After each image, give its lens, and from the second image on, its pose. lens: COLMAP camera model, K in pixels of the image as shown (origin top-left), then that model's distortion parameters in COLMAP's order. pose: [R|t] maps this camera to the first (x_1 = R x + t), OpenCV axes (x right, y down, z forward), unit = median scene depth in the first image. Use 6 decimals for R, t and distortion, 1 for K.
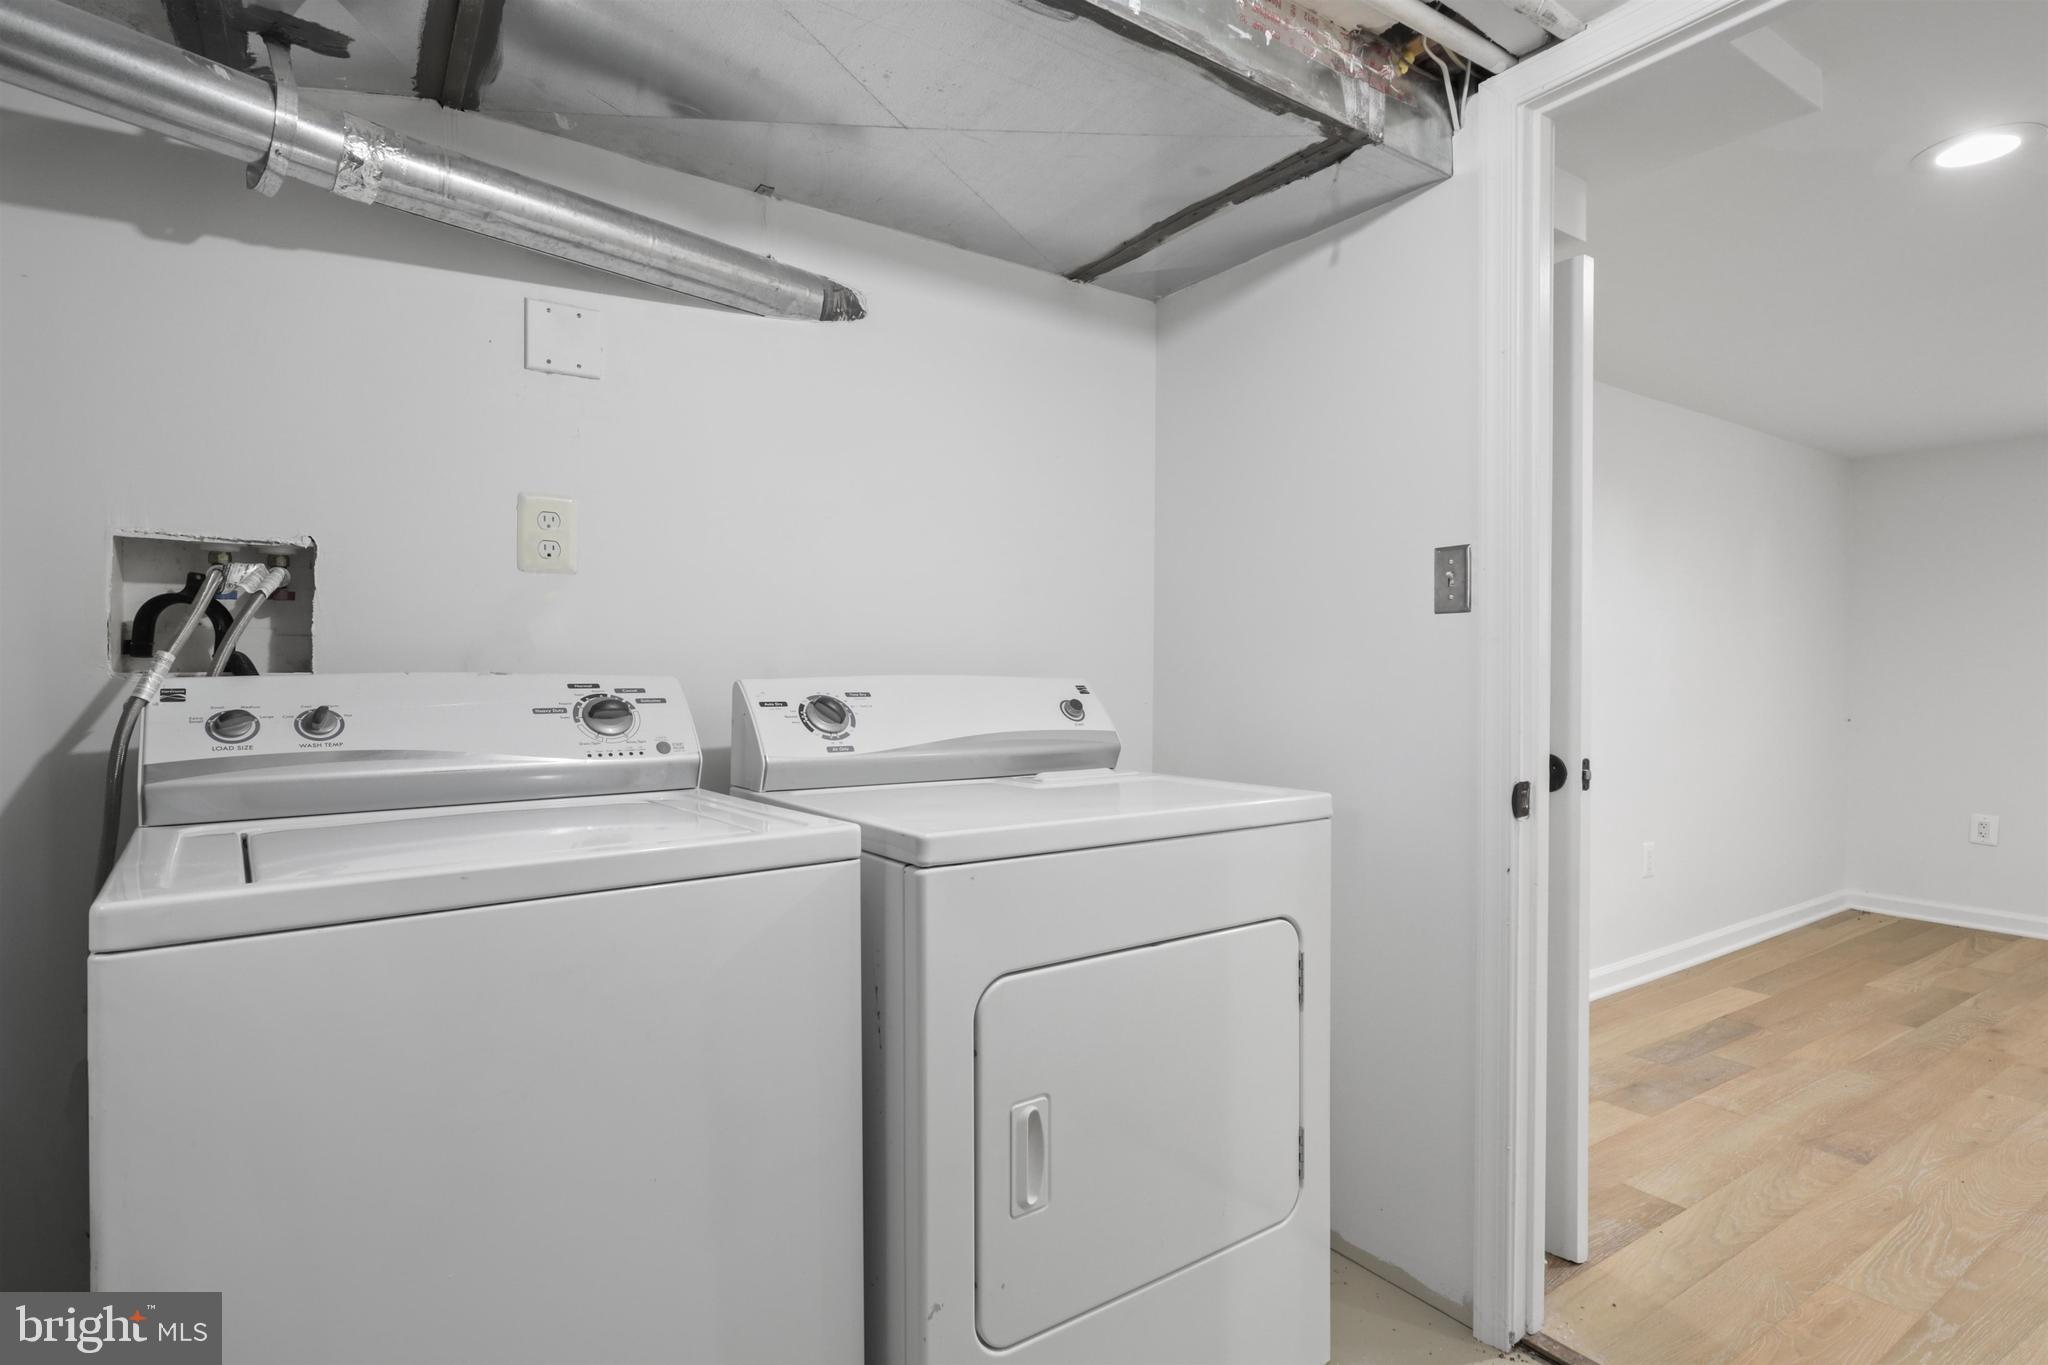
lens RADIAL K [[1013.9, 0, 1021.4], [0, 1013.9, 675.6], [0, 0, 1]] dist [-0.015841, 0.002181]
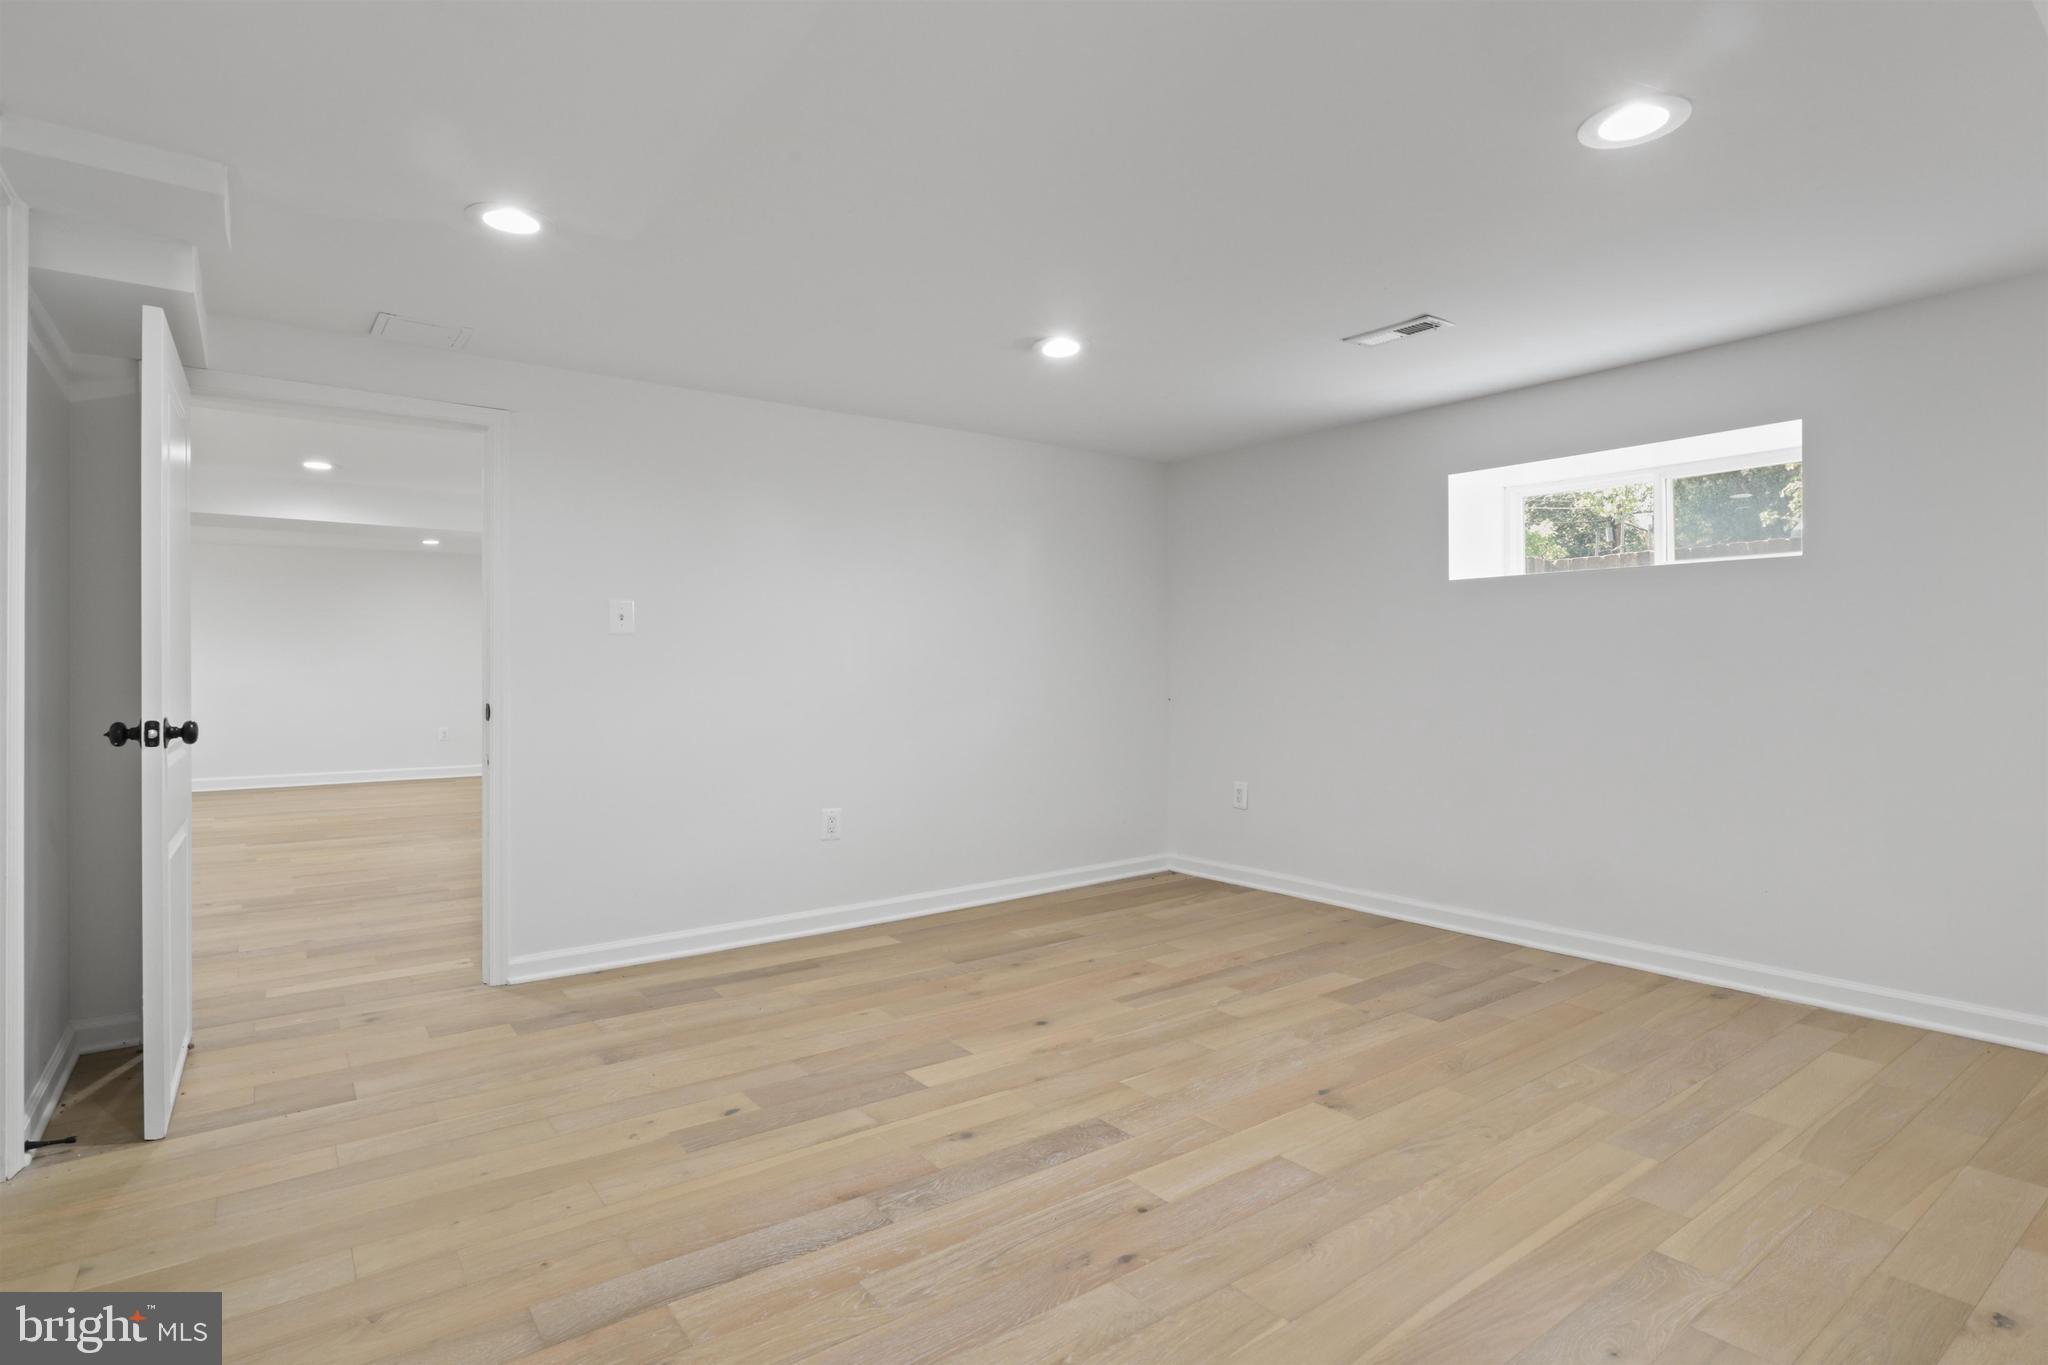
lens RADIAL K [[1013.9, 0, 1023.4], [0, 1013.9, 685.1], [0, 0, 1]] dist [-0.015841, 0.002181]
pose [[0.998525, -0.016443, 0.051751, 1.058671], [0.015964, 0.999826, 0.009659, 0.026372], [-0.051901, -0.008818, 0.998613, -0.184798]]
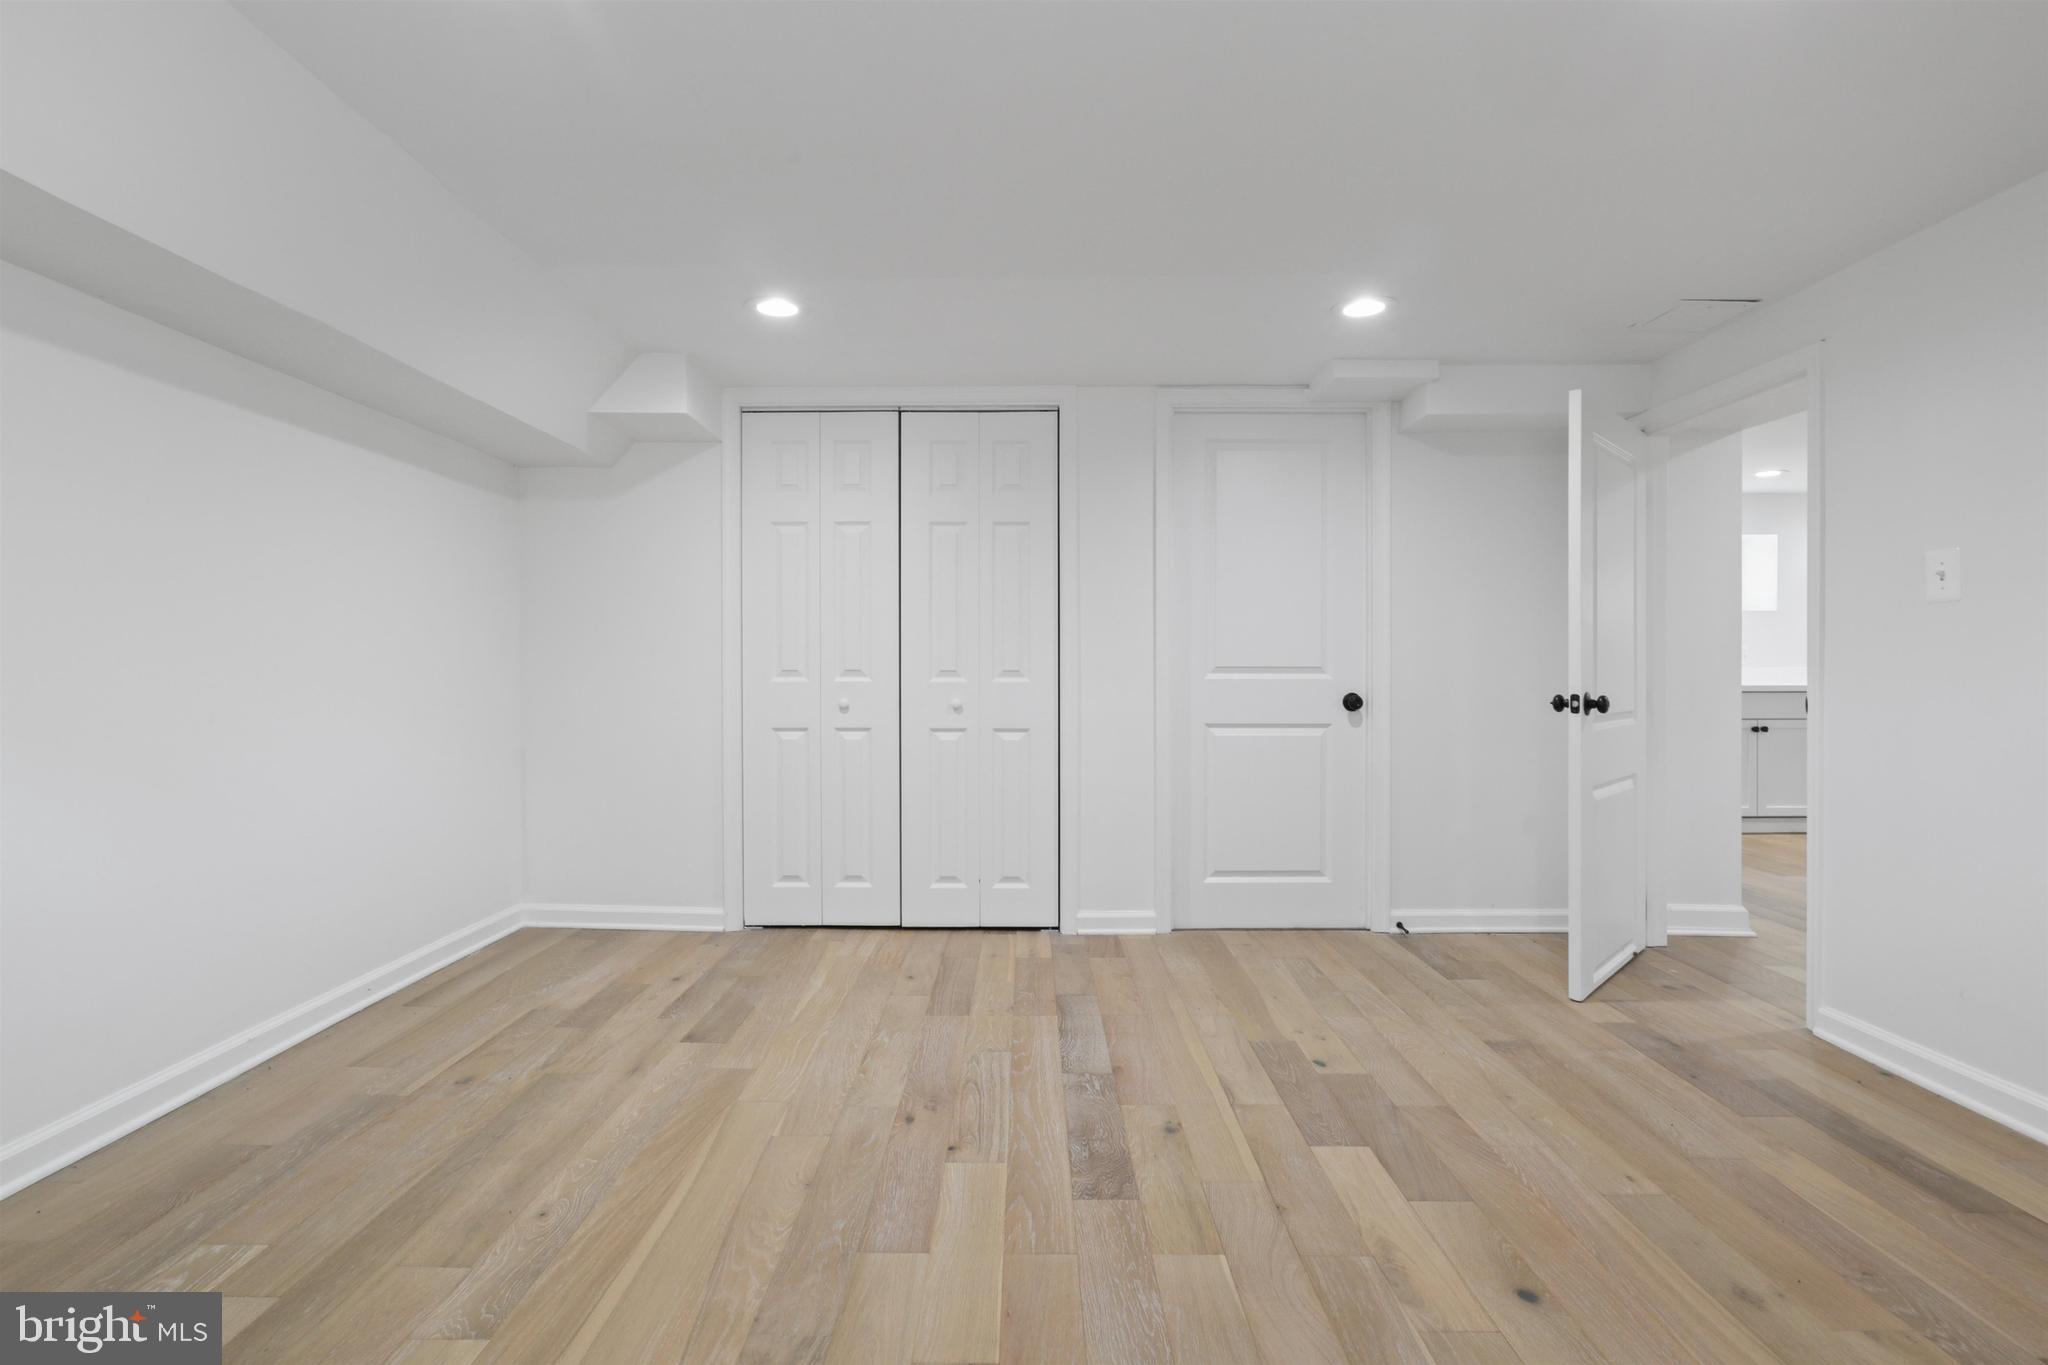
lens RADIAL K [[1013.9, 0, 1026.7], [0, 1013.9, 671.3], [0, 0, 1]] dist [-0.015841, 0.002181]
pose [[-0.542160, -0.006128, -0.840253, 1.798960], [-0.009137, 0.999957, -0.001397, 0.035280], [0.840226, 0.006920, -0.542193, 0.983884]]
